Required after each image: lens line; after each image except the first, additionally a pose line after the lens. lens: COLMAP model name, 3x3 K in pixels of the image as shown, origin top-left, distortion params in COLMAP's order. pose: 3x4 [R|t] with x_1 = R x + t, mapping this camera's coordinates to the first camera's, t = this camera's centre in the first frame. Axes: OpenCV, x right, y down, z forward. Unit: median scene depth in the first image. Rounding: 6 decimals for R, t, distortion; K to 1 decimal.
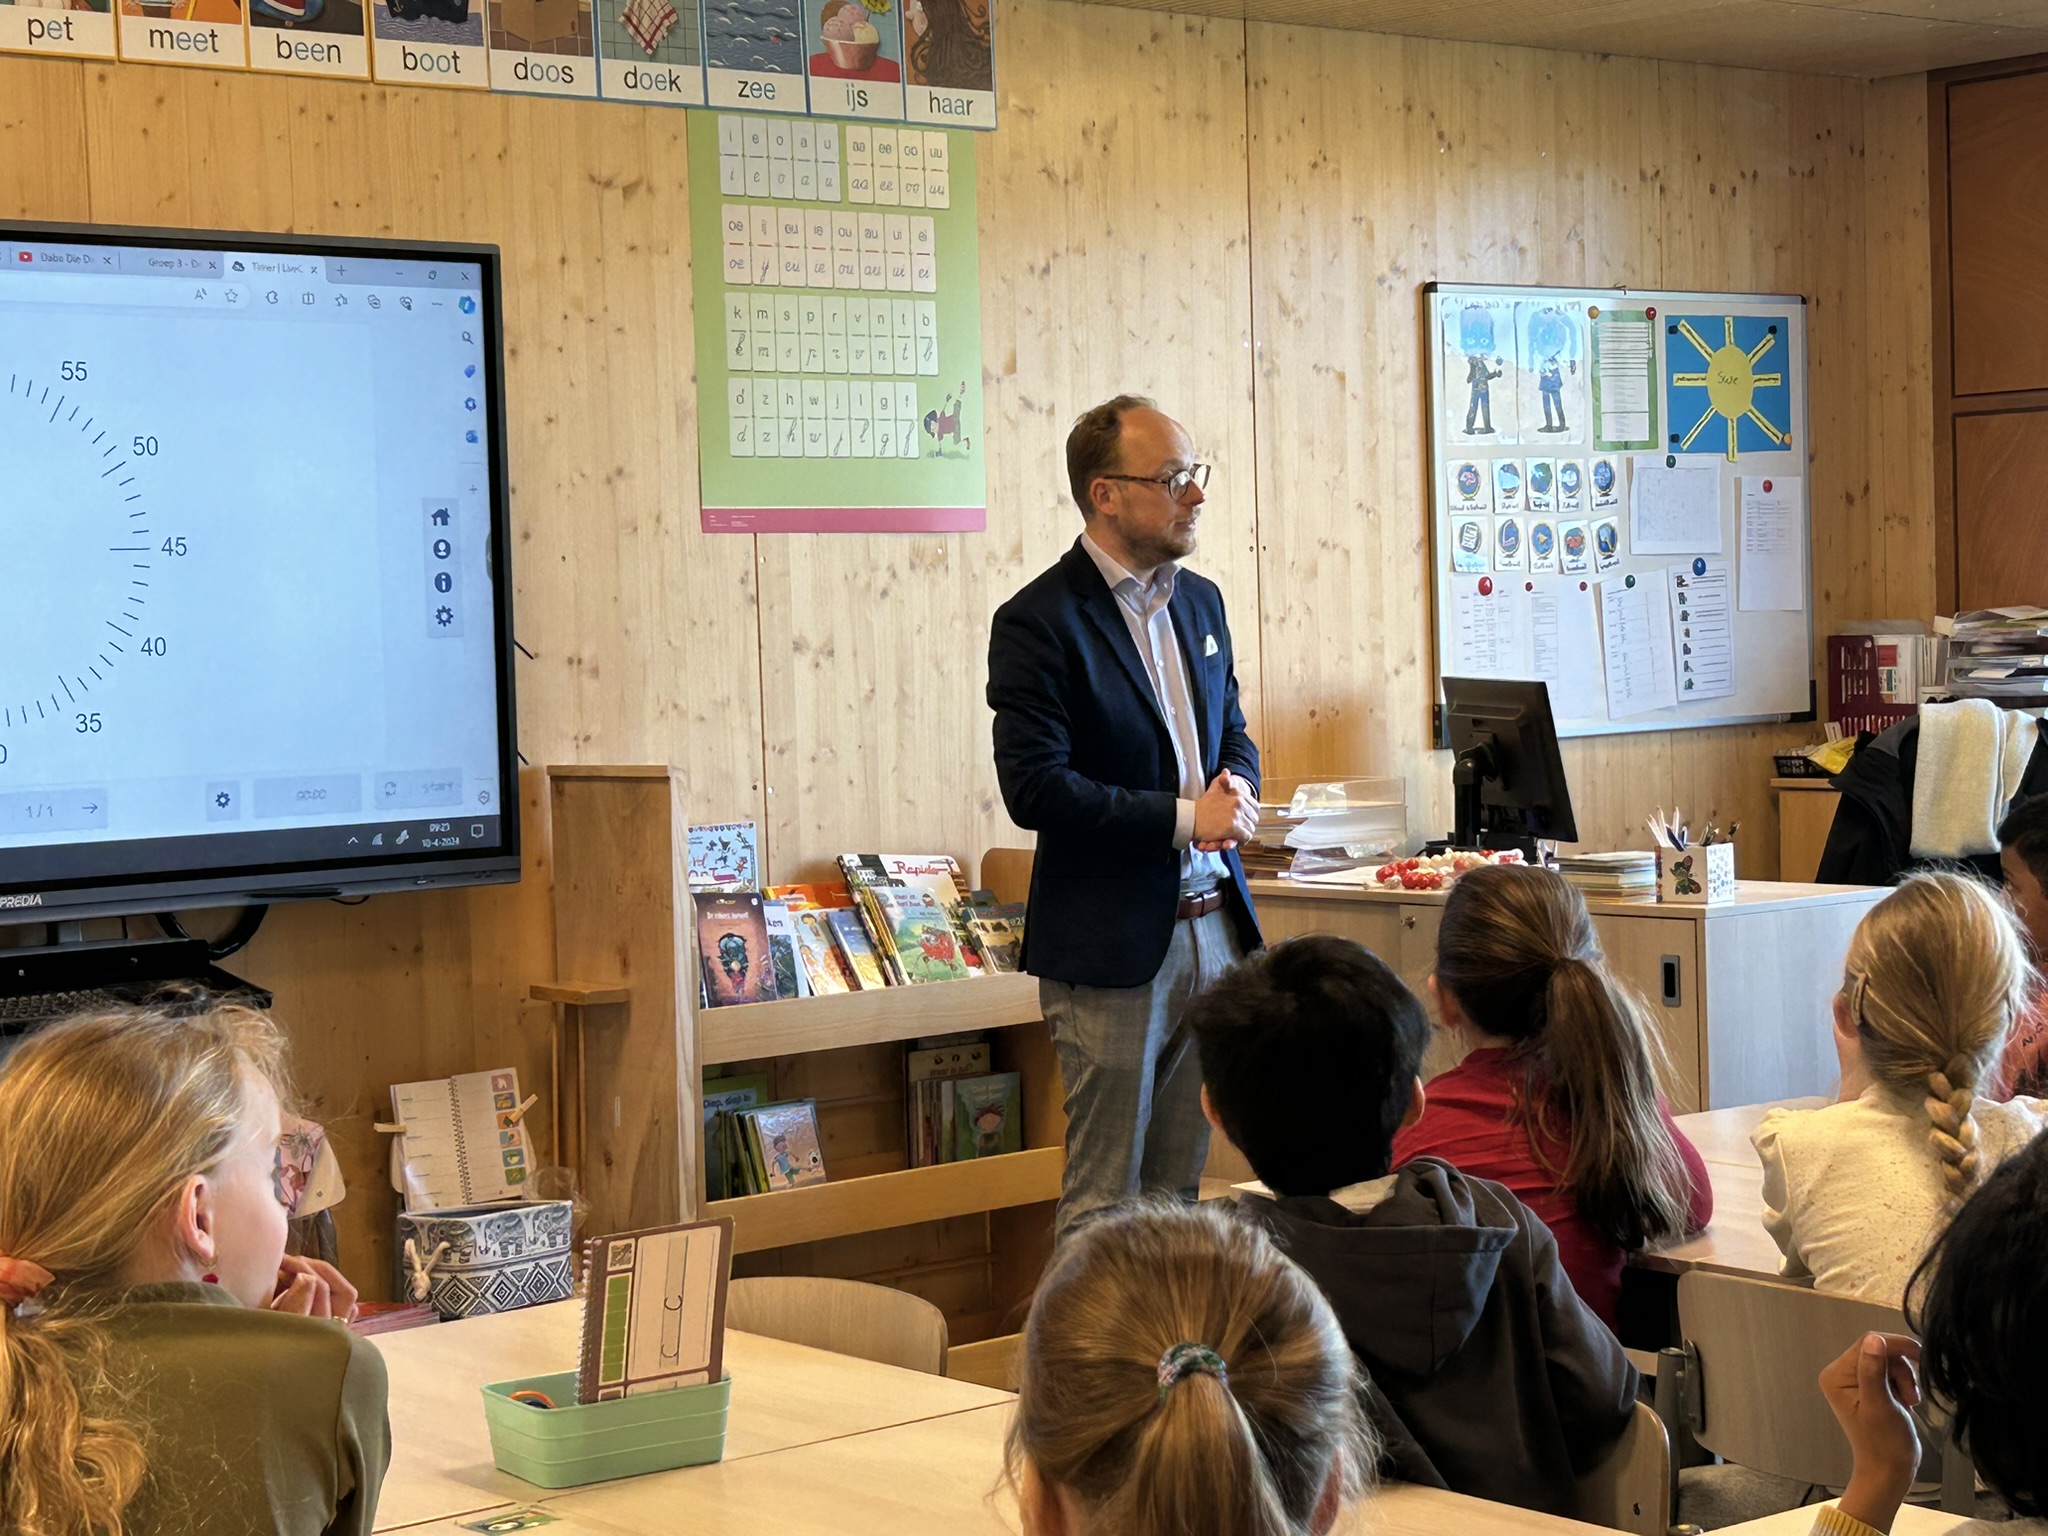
lens RADIAL K [[3846.5, 0, 1054.9], [0, 3846.5, 725.3], [0, 0, 1]] dist [0.345477, -1.683805]
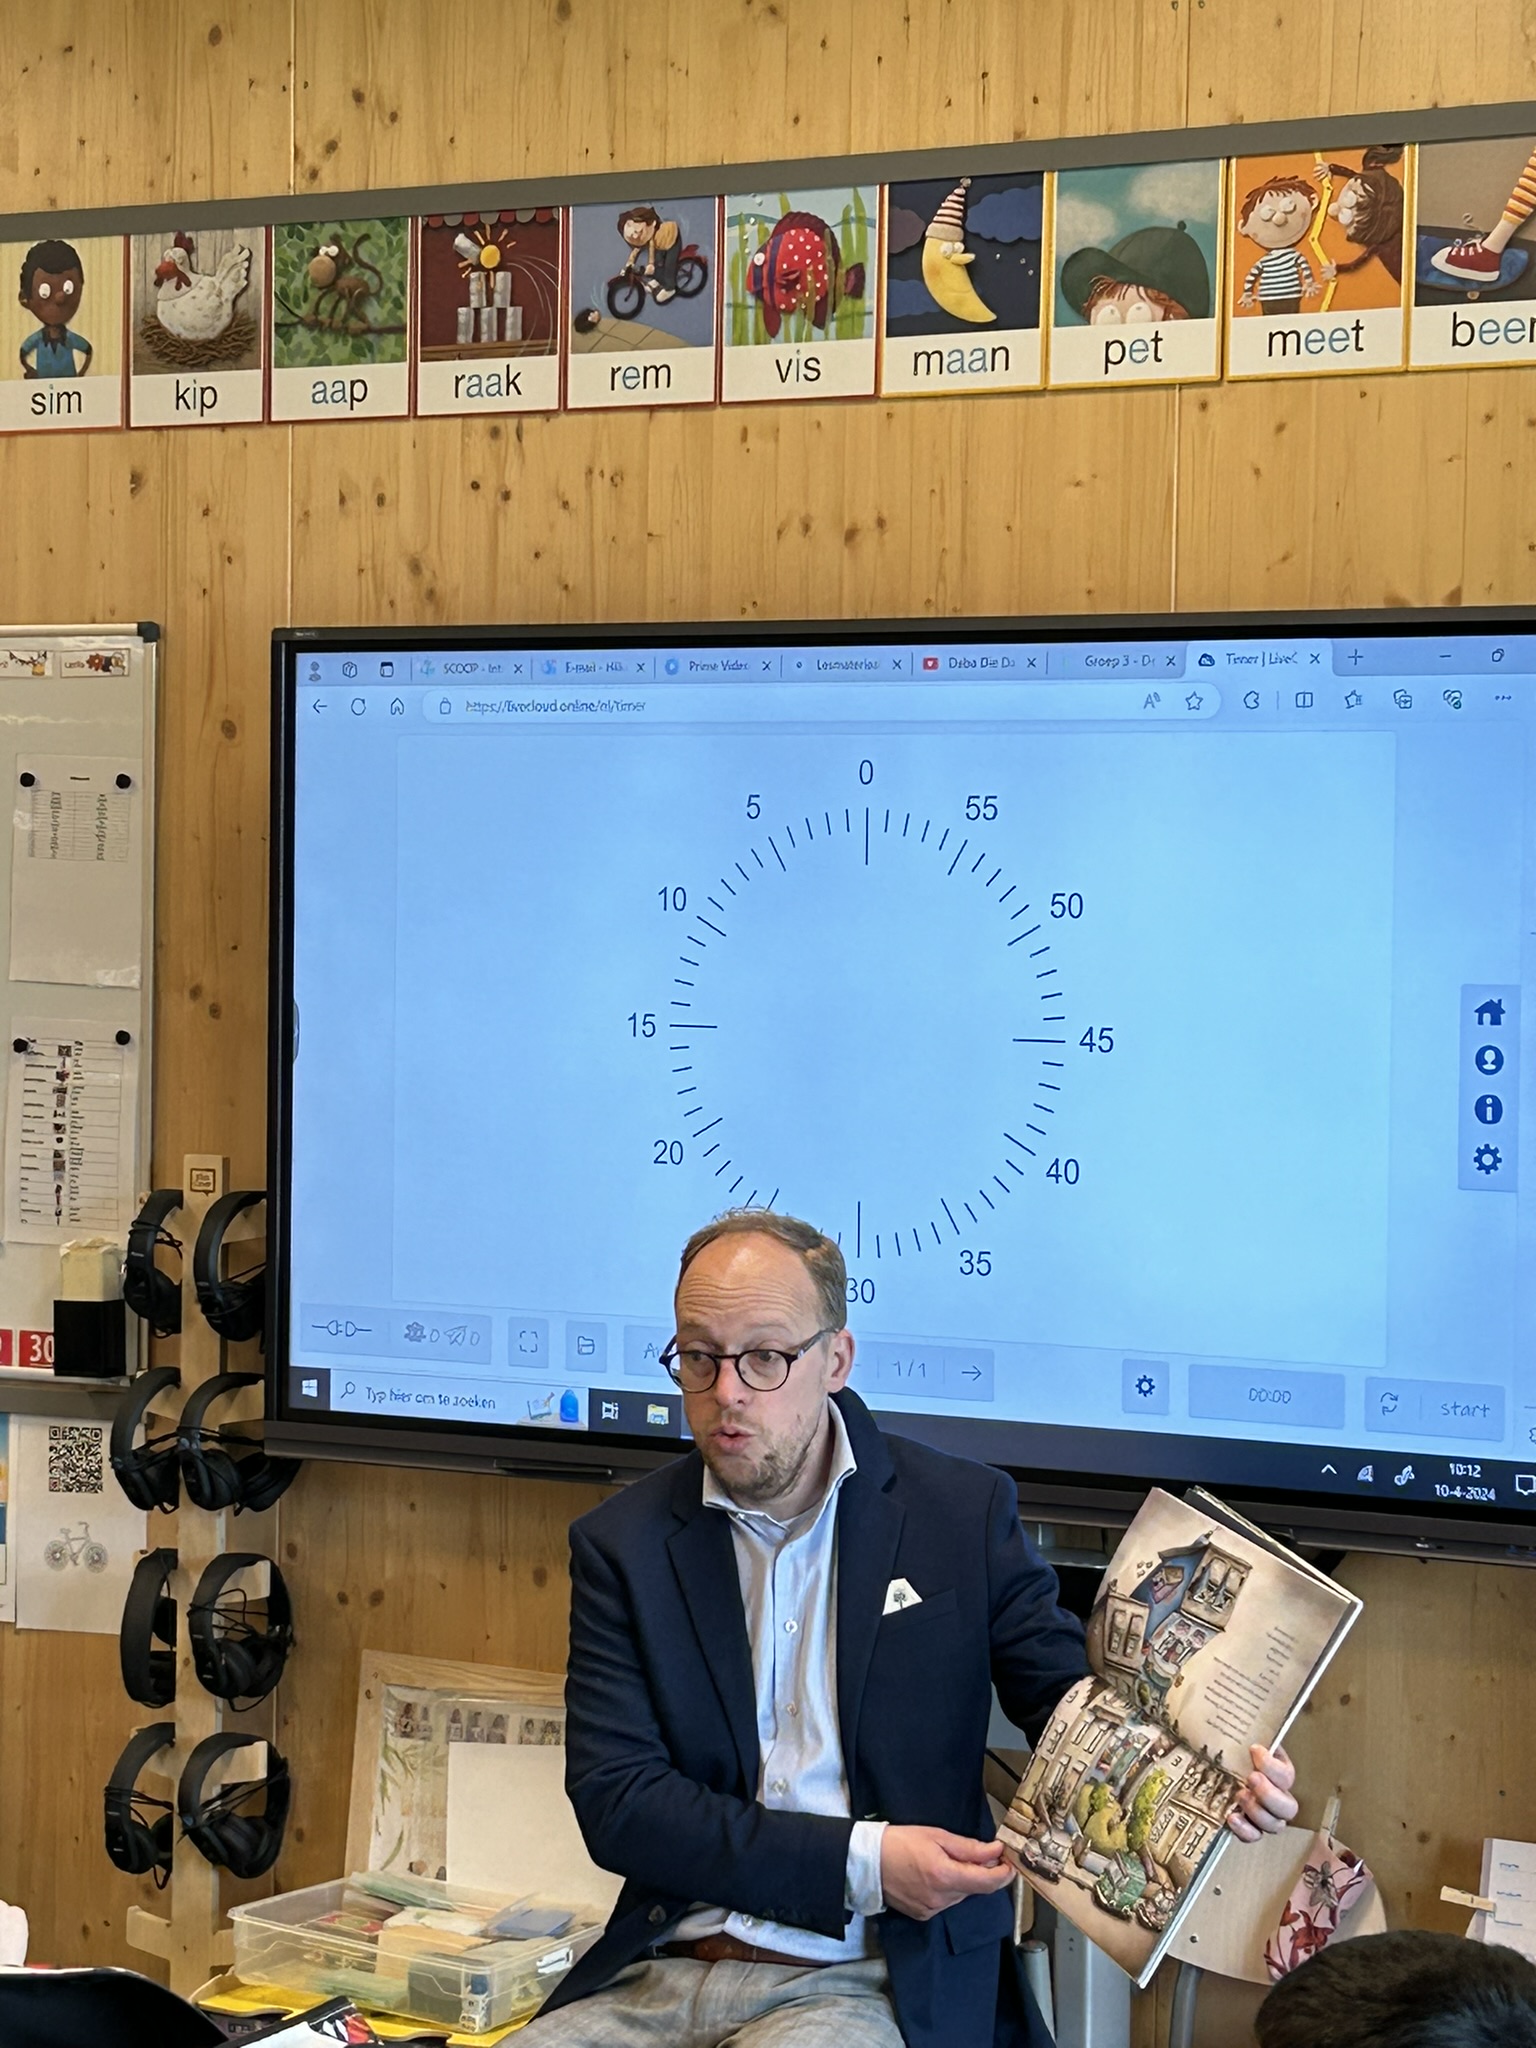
lens RADIAL K [[4884.0, 0, 768.0], [0, 4884.0, 1024.0], [0, 0, 1]] dist [0.250196, -0.756418]
pose [[0.322159, 0.061368, -0.944695, 0.617356], [-0.053425, 0.997485, 0.046578, -0.086158], [0.945177, 0.035465, 0.324627, 0.614886]]
